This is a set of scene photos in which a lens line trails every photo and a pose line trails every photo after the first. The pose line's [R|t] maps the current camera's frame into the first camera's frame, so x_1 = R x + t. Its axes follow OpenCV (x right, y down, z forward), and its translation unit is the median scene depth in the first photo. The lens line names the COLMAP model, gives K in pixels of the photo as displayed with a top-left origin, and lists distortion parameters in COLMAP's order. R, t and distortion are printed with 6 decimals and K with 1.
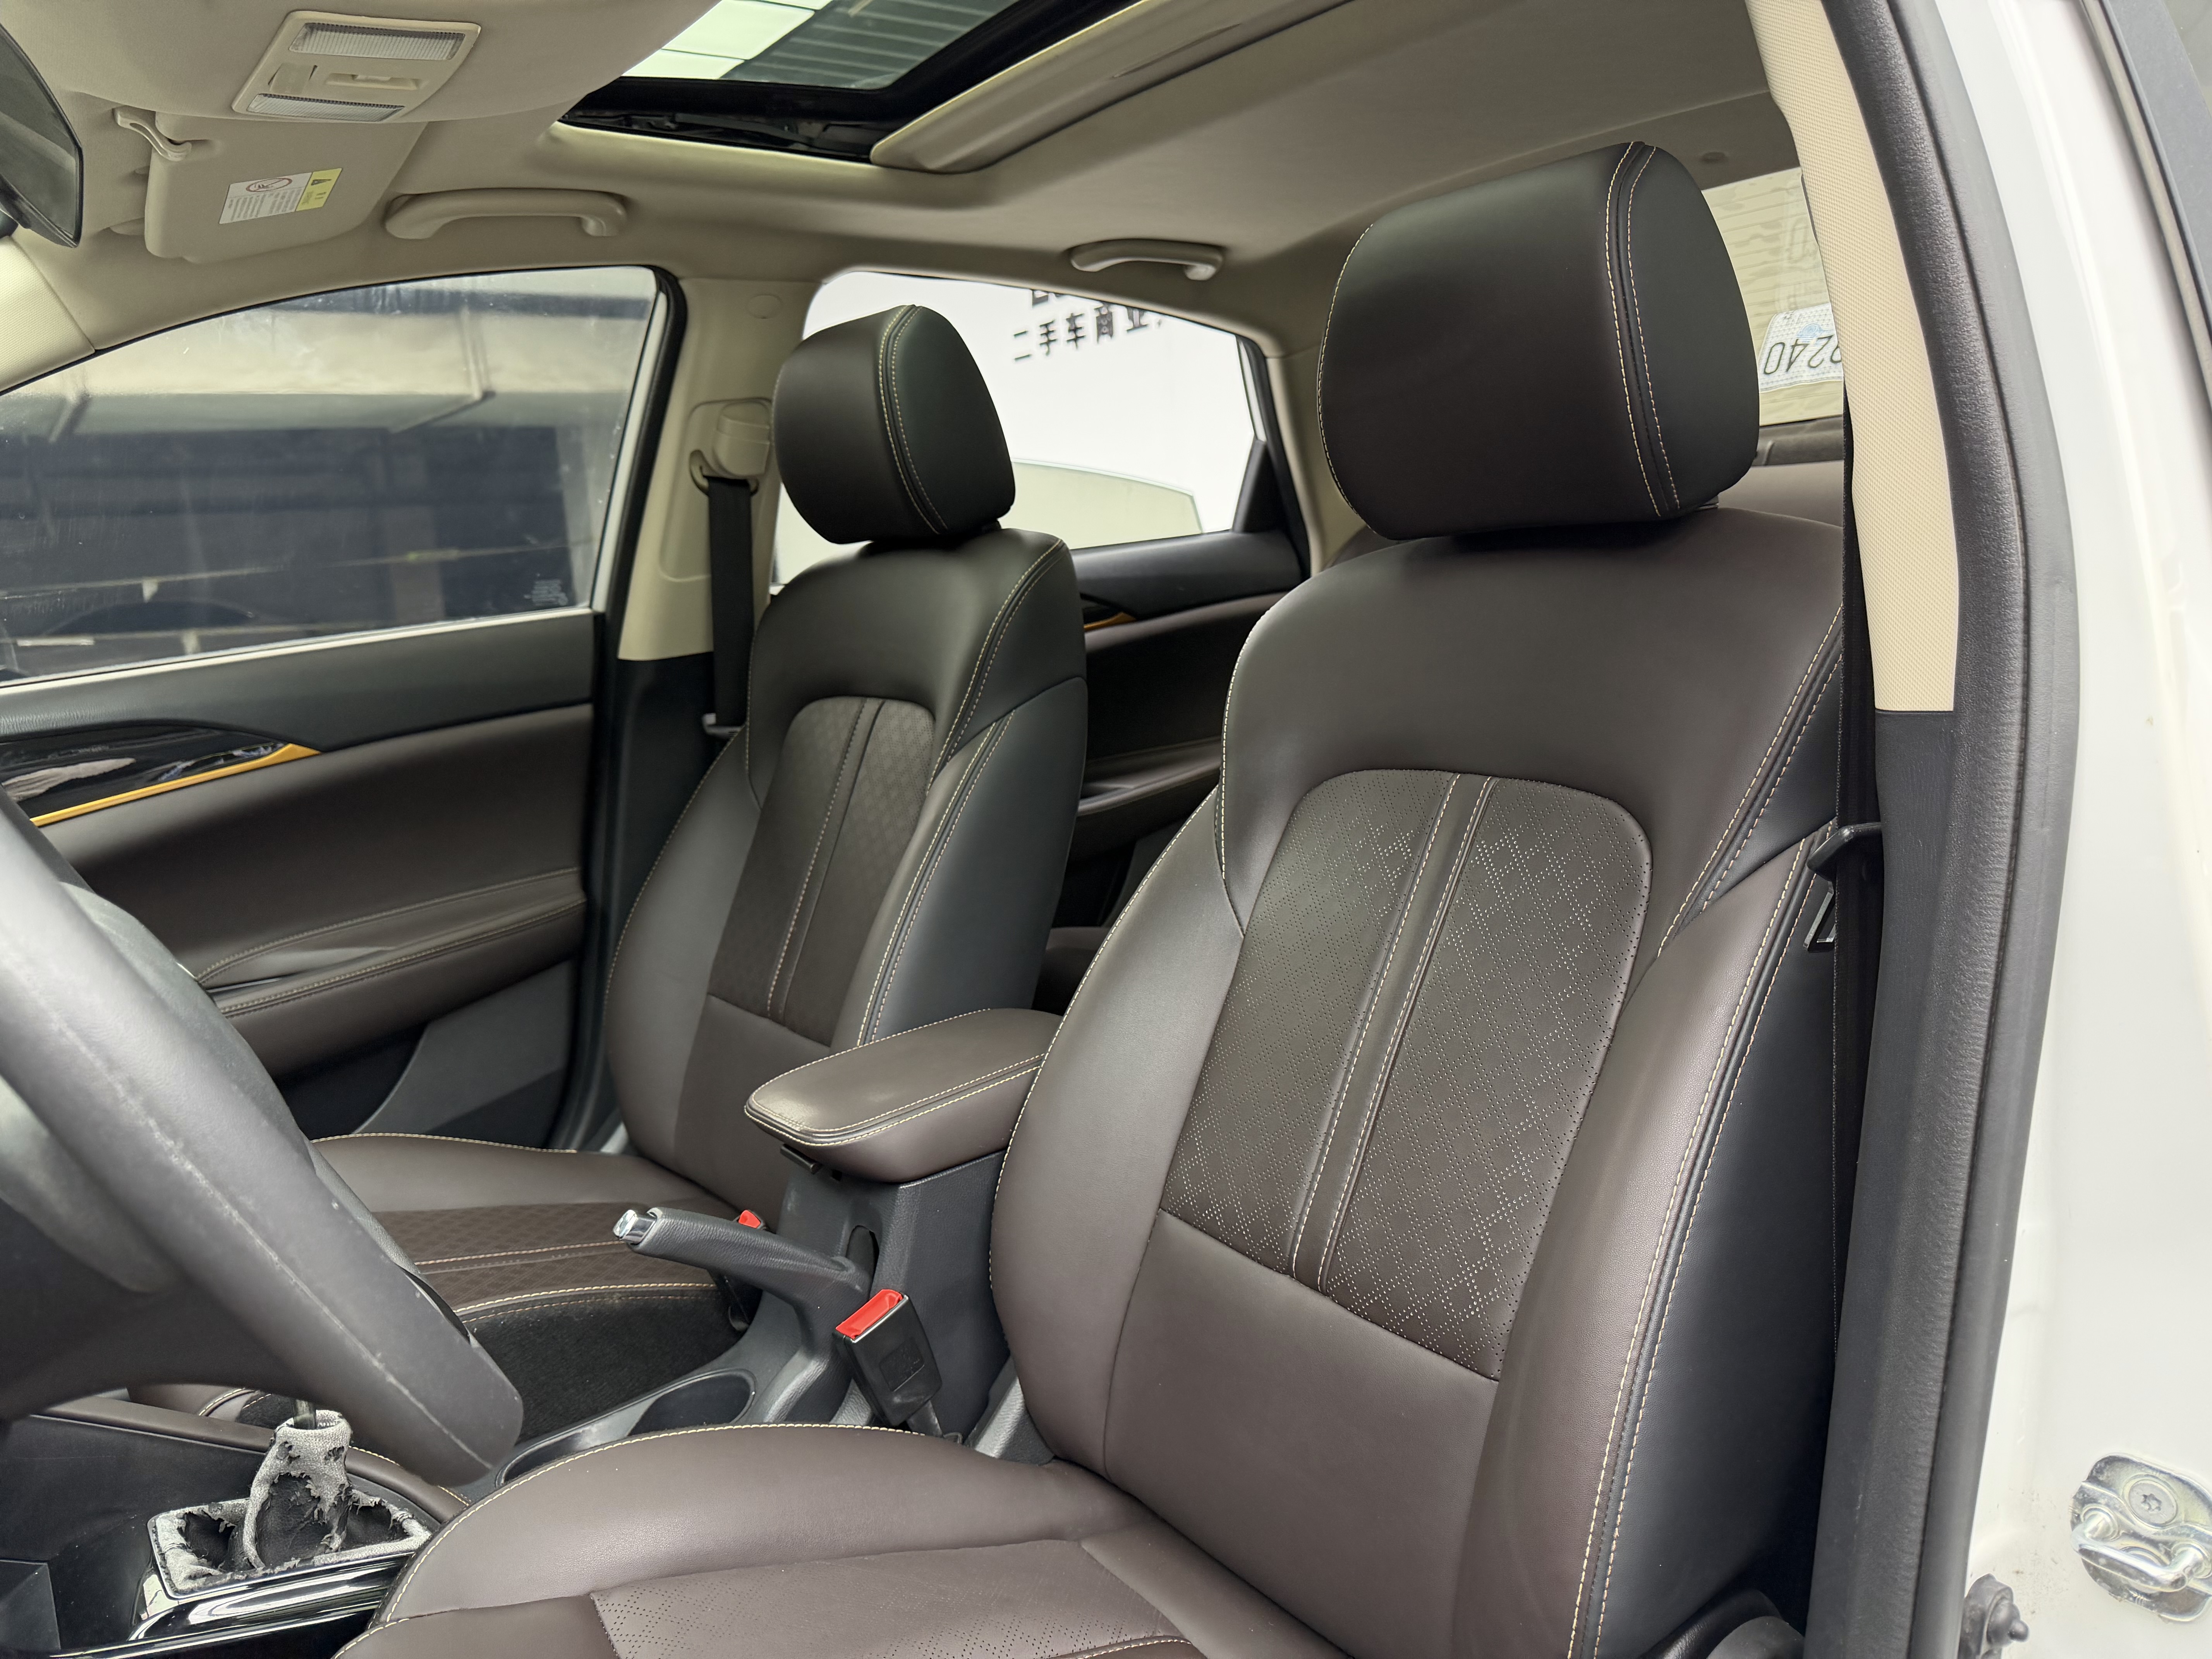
lens RADIAL K [[1555.4, 0, 1065.5], [0, 1555.4, 823.0], [0, 0, 1]] dist [0.026271, -0.046022]
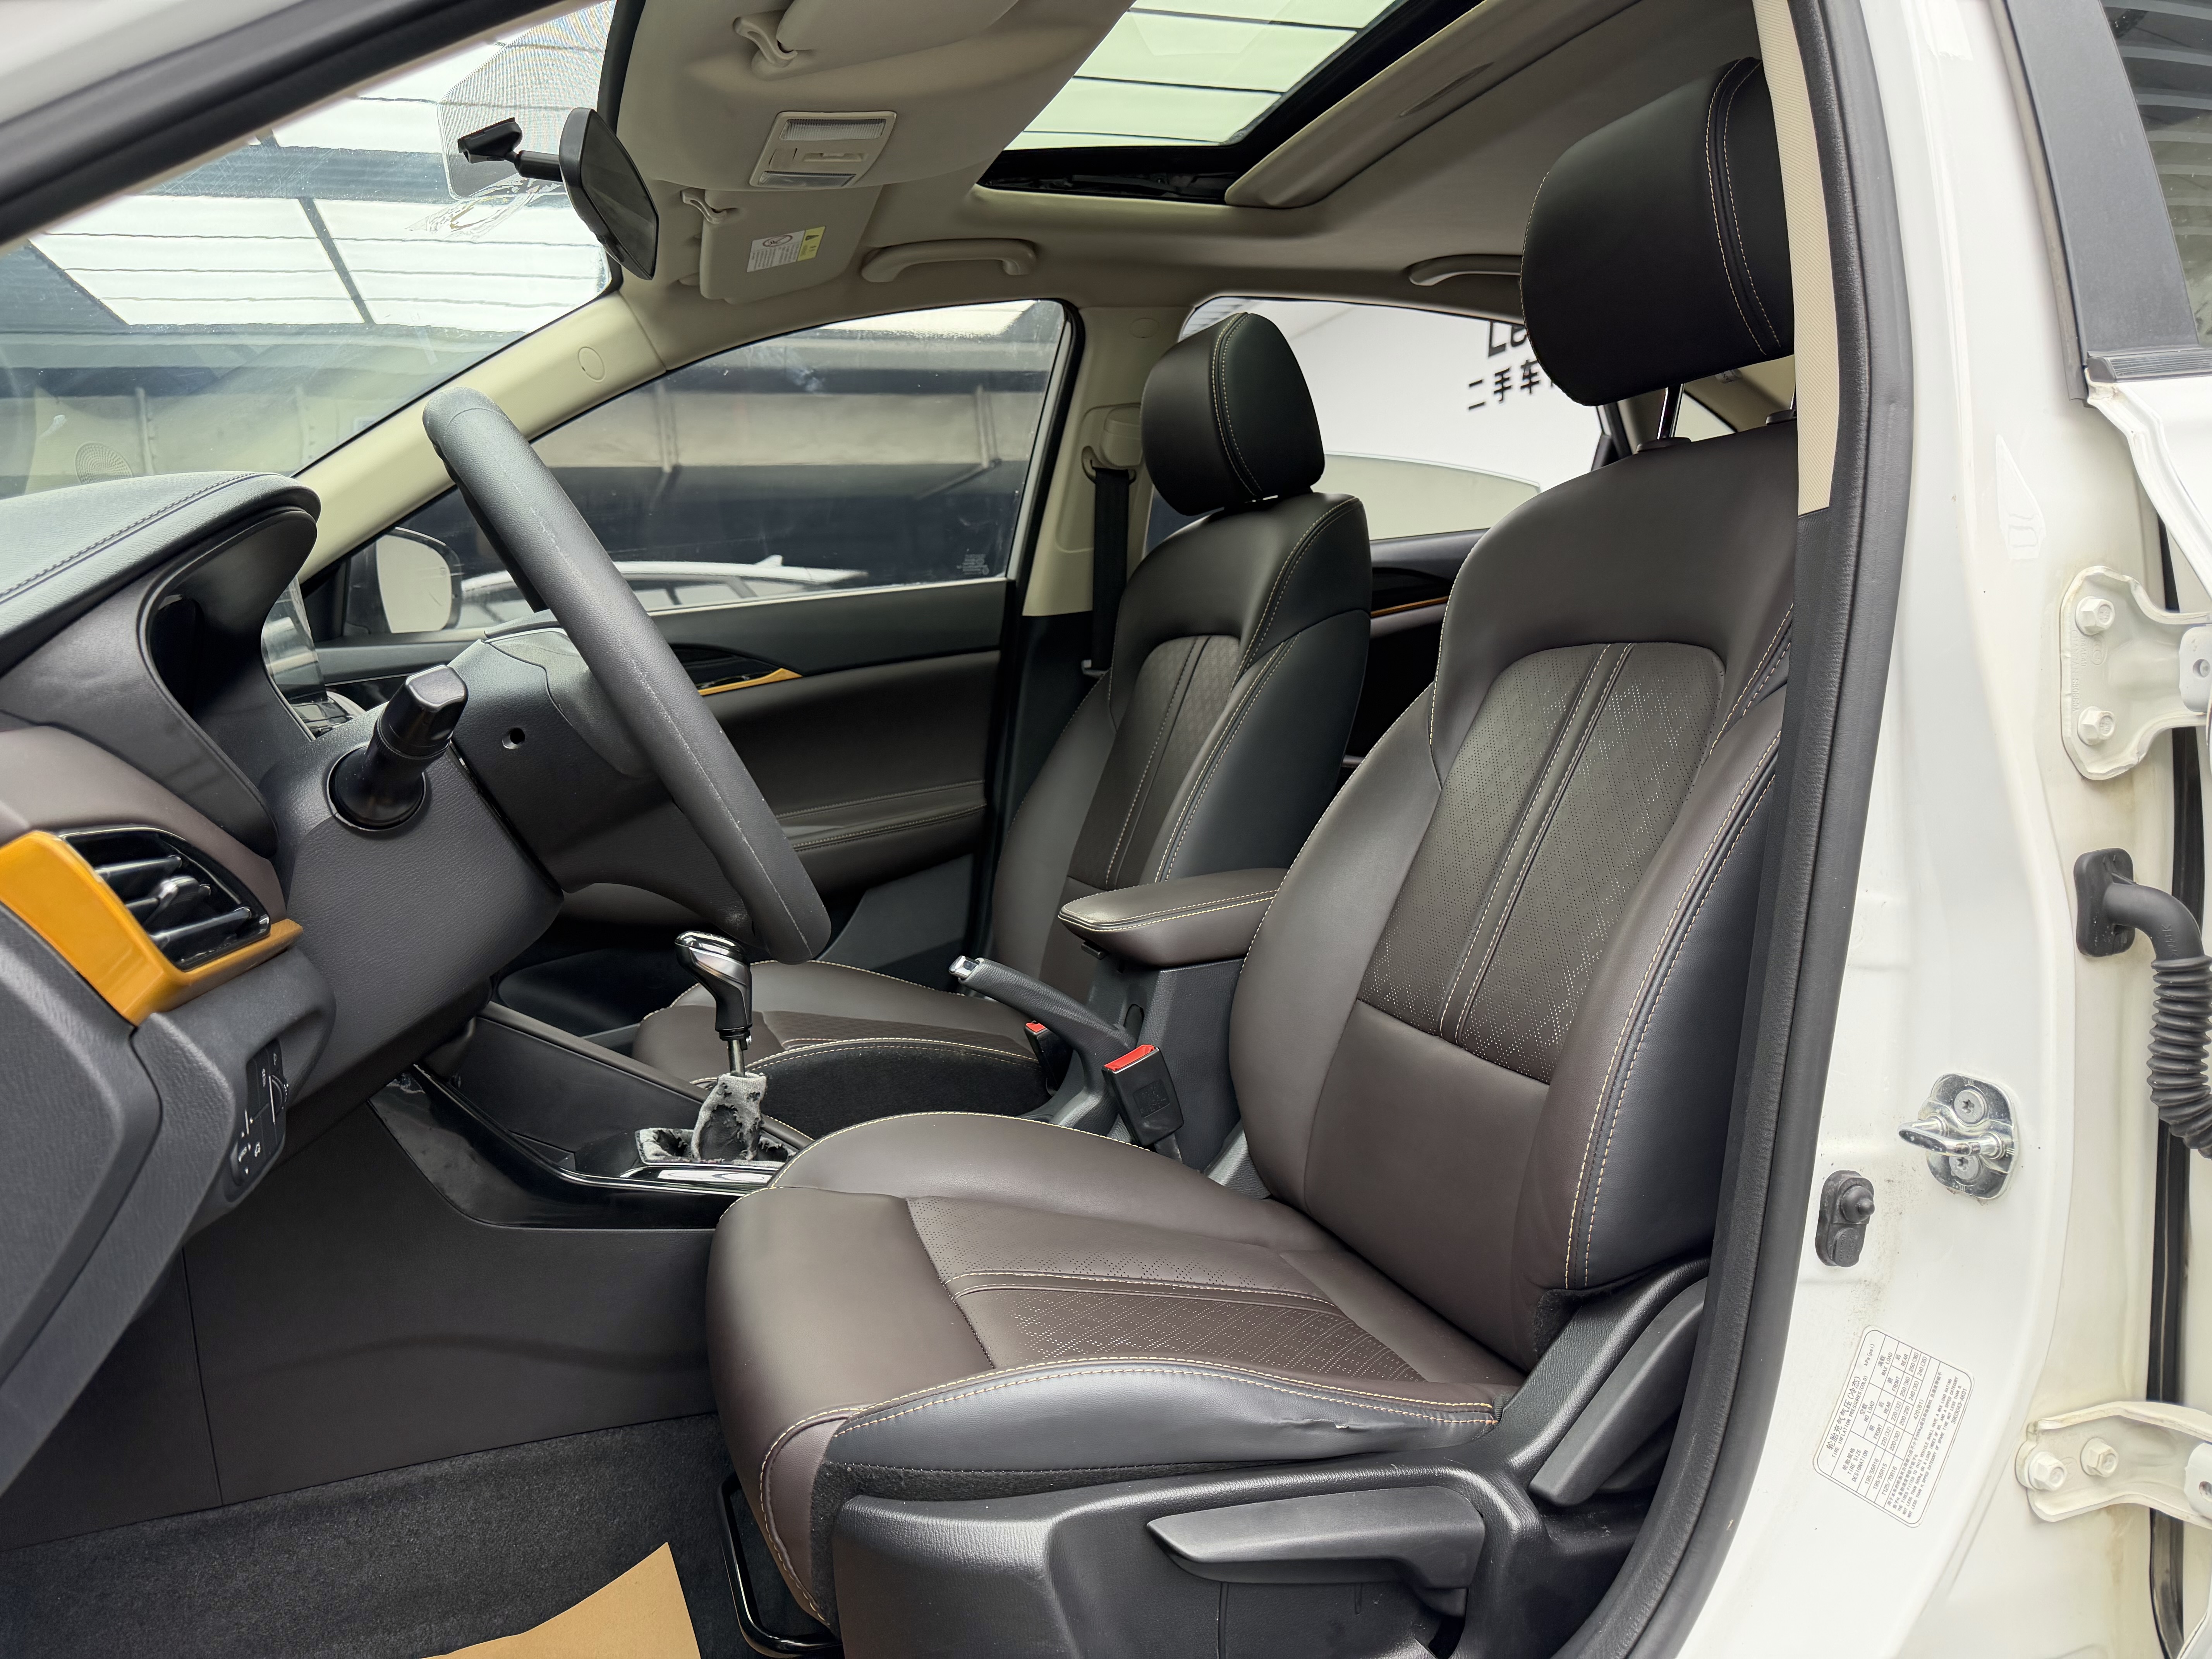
lens RADIAL K [[1541.9, 0, 1074.6], [0, 1541.9, 820.3], [0, 0, 1]] dist [0.103490, -0.139544]
pose [[0.954030, 0.045348, -0.296260, 0.178141], [-0.059211, 0.997522, -0.037987, 0.143221], [0.293803, 0.053783, 0.954352, -0.232423]]
